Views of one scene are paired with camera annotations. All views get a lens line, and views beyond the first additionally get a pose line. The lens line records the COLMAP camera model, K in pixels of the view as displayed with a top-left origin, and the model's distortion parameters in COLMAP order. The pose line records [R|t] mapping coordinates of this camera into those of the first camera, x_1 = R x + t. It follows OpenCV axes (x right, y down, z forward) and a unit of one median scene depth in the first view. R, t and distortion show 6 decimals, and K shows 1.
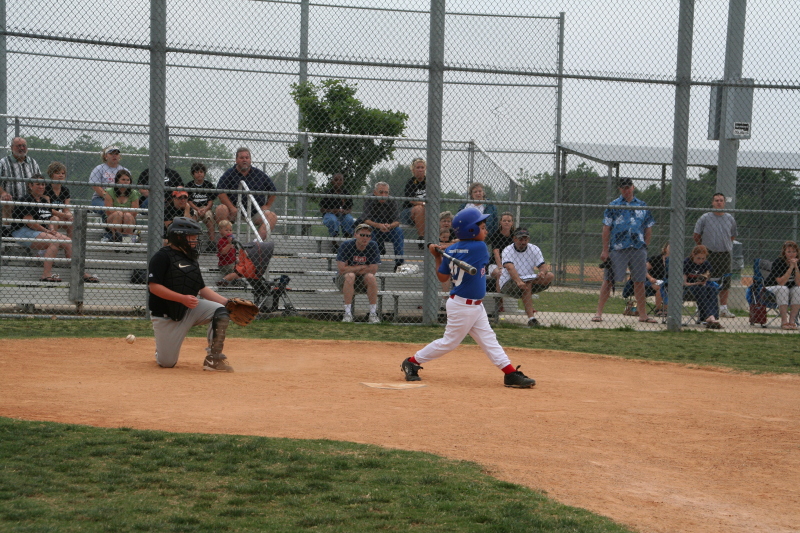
lens RADIAL K [[1862.8, 0, 399.7], [0, 1862.8, 266.4], [0, 0, 1]] dist [0.498562, 0.811625]
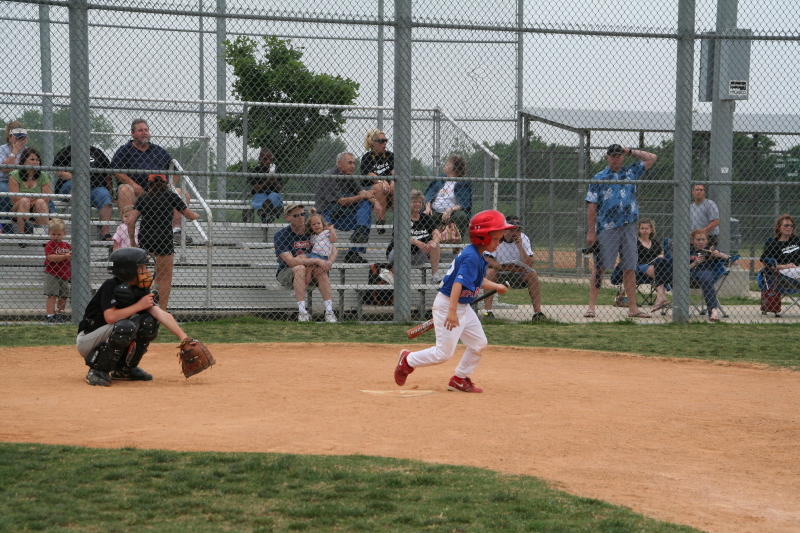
lens RADIAL K [[2185.9, 0, 401.1], [0, 2185.9, 270.2], [0, 0, 1]] dist [0.716209, 0.710761]
pose [[0.998757, -0.021967, 0.044741, -0.029302], [0.021650, 0.999737, 0.007550, -0.000668], [-0.044895, -0.006572, 0.998970, -0.013183]]
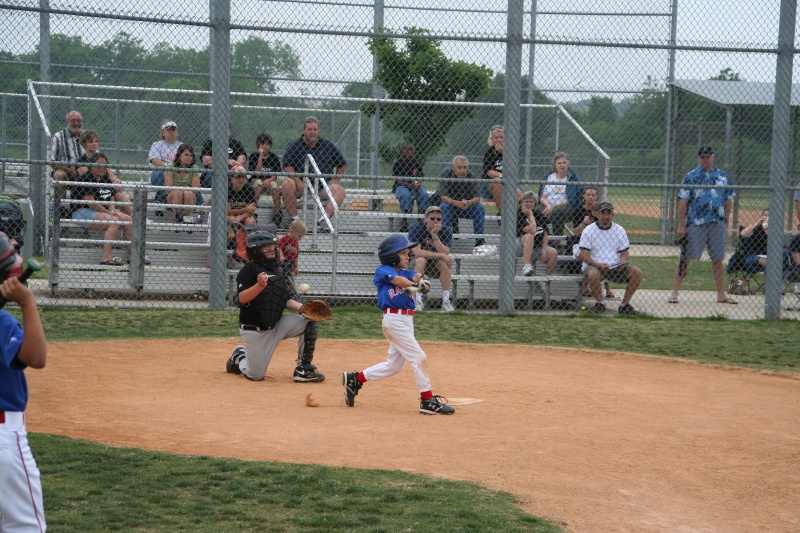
lens RADIAL K [[2324.0, 0, 400.0], [0, 2324.0, 266.4], [0, 0, 1]] dist [0.772199, 1.427207]
pose [[0.998928, 0.003167, -0.046173, 0.016853], [-0.001391, 0.999260, 0.038449, -0.038008], [0.046261, -0.038344, 0.998193, -0.180563]]
